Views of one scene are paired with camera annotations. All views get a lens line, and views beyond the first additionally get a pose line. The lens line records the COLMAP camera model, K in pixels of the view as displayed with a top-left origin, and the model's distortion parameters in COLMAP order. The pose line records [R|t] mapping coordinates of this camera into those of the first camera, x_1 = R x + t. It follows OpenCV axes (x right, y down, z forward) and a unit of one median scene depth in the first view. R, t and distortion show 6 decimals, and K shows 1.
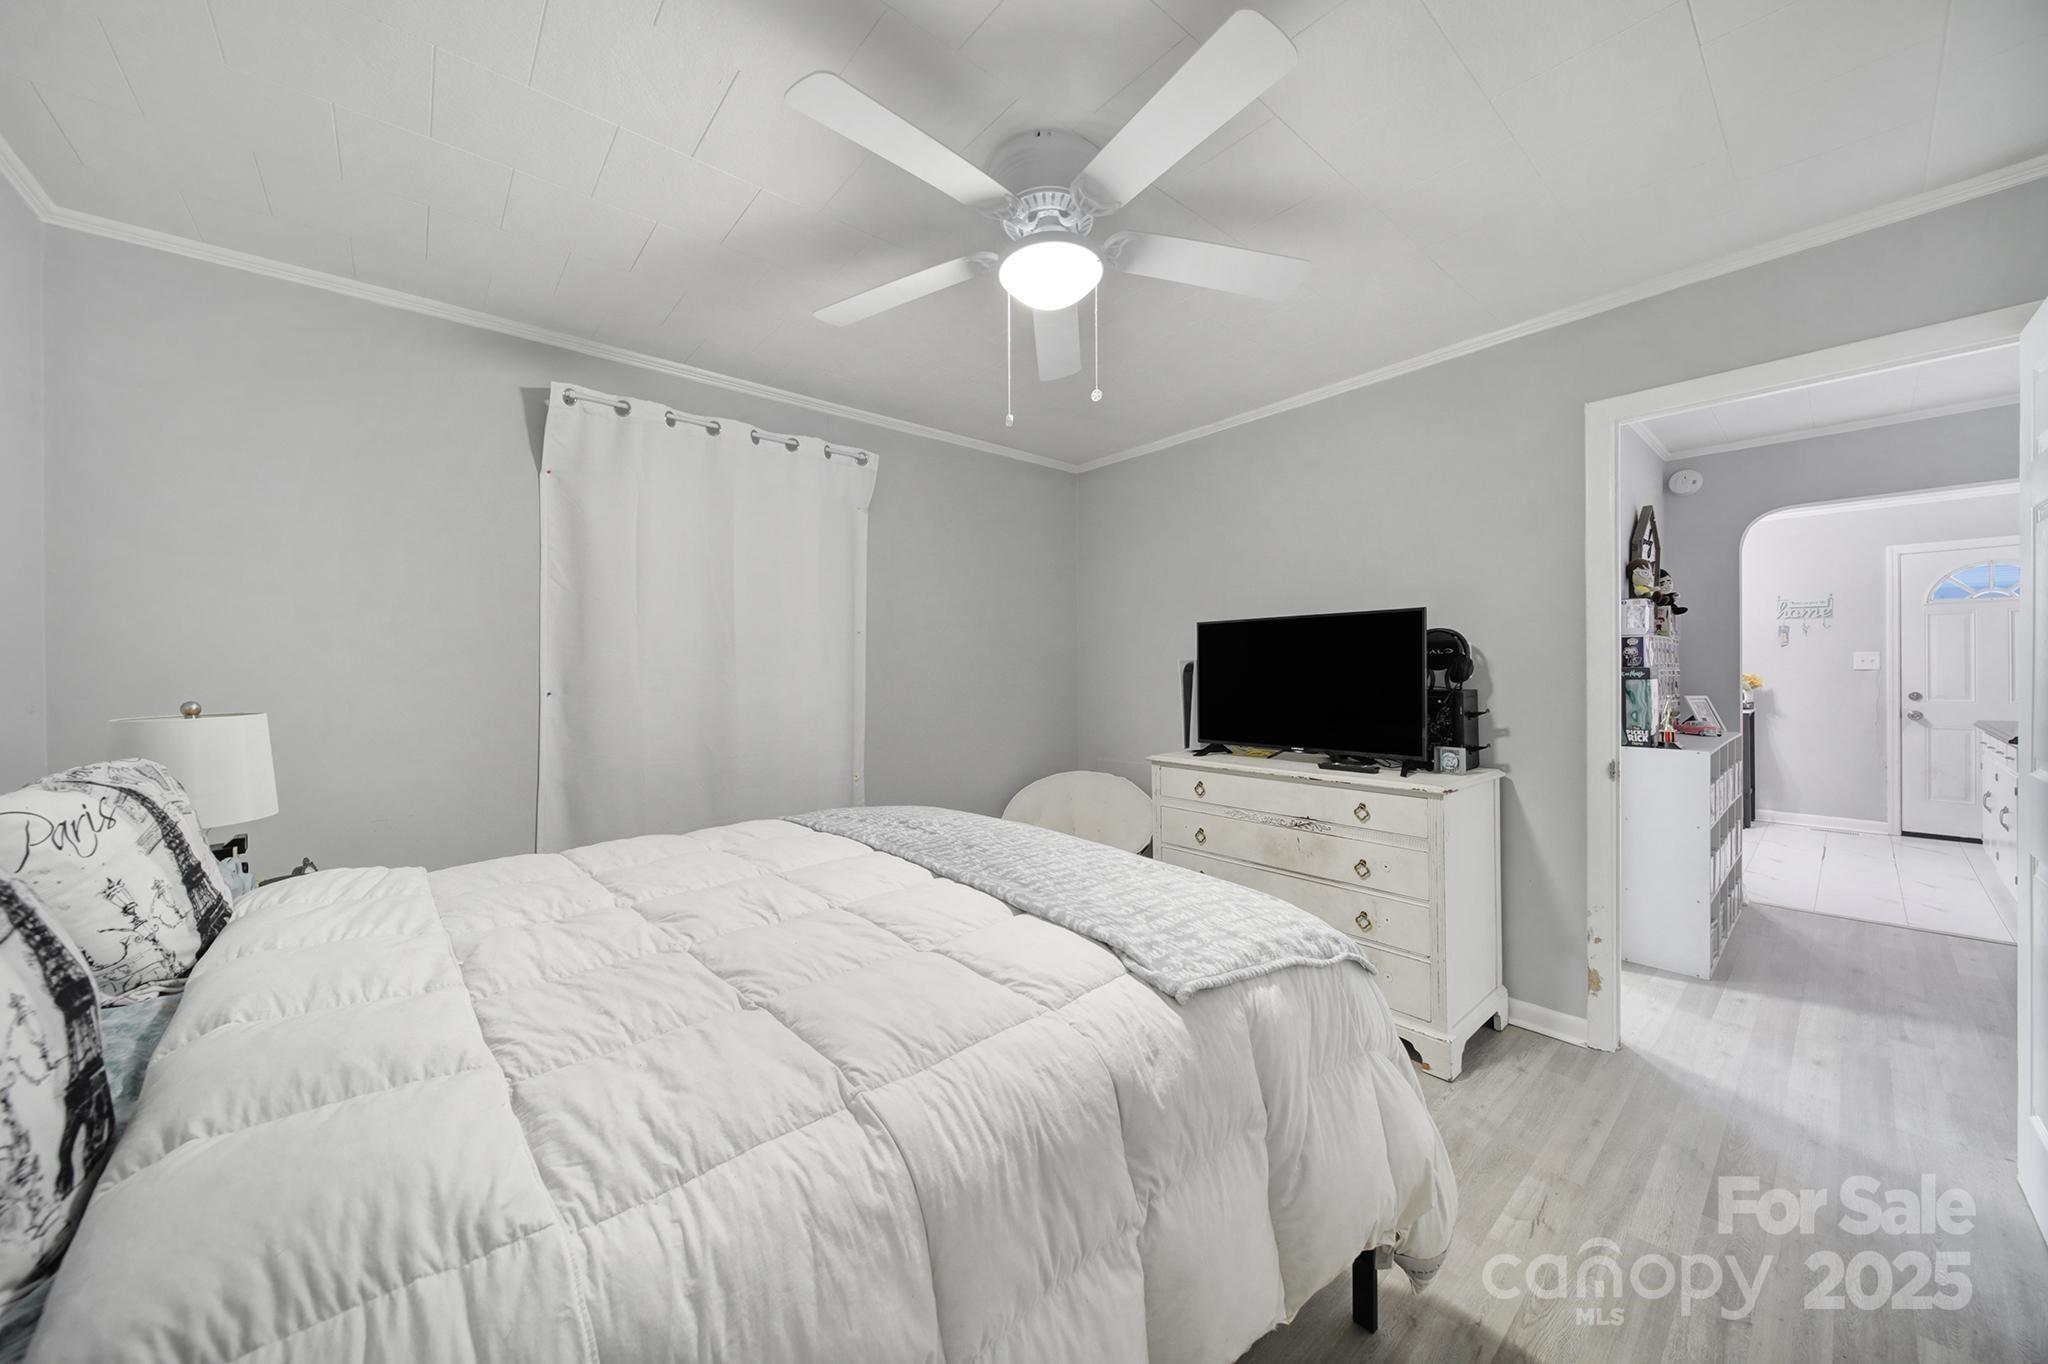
lens RADIAL K [[721.4, 0, 1030.3], [0, 721.4, 680.0], [0, 0, 1]] dist [-0.000369, -0.000134]
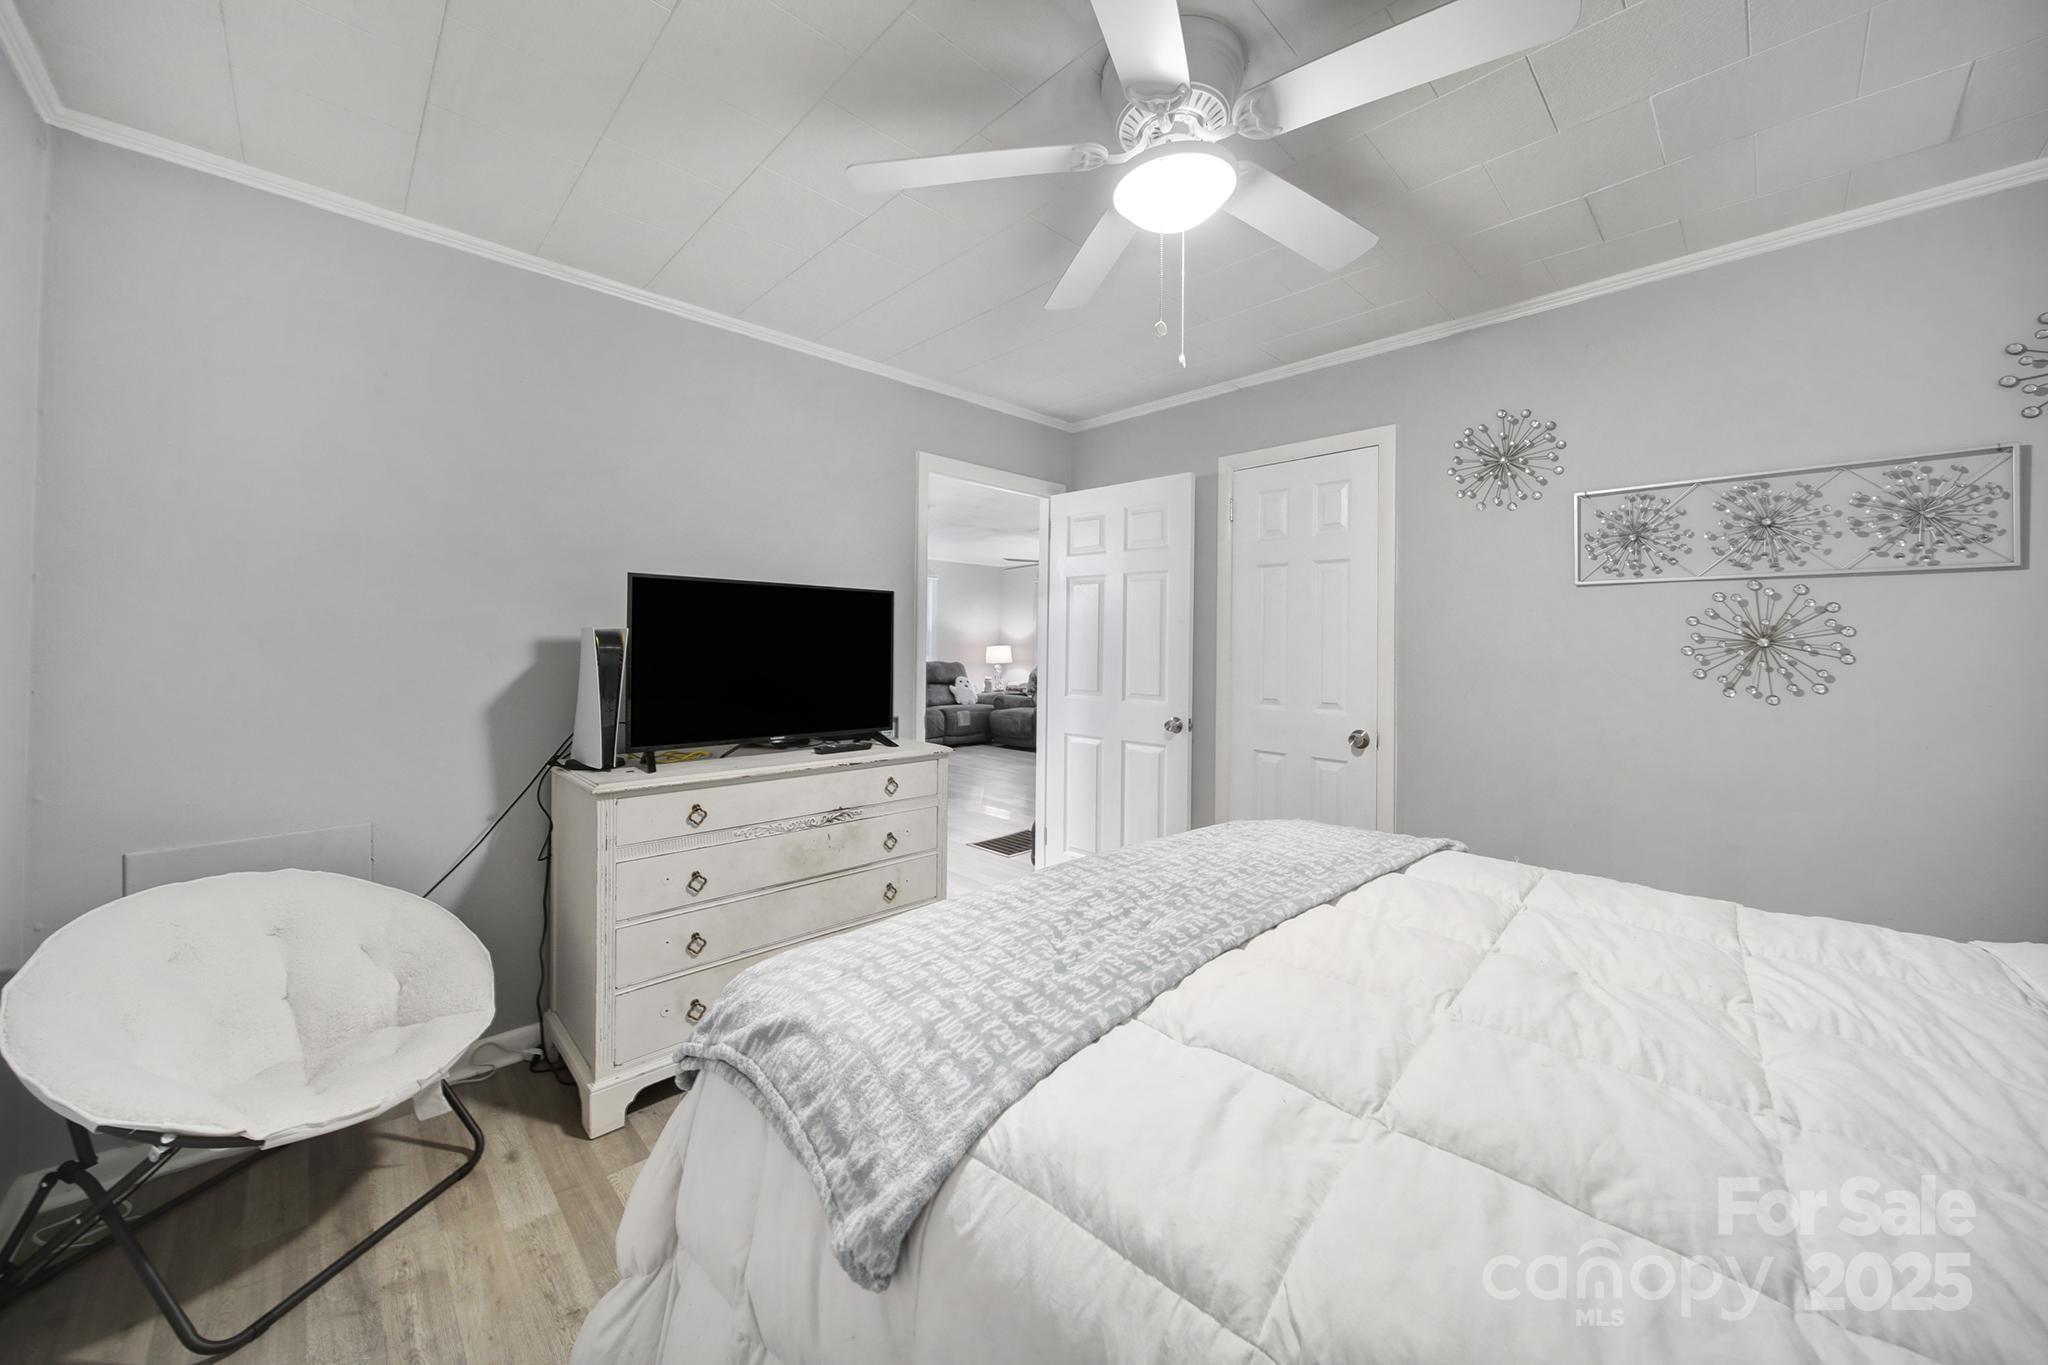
lens RADIAL K [[726.1, 0, 1010.2], [0, 726.1, 658.8], [0, 0, 1]] dist [0.000258, 0.000097]
pose [[-0.050764, -0.005292, 0.998697, -0.514851], [0.003539, 0.999979, 0.005479, -0.003060], [-0.998704, 0.003813, -0.050744, 0.784577]]
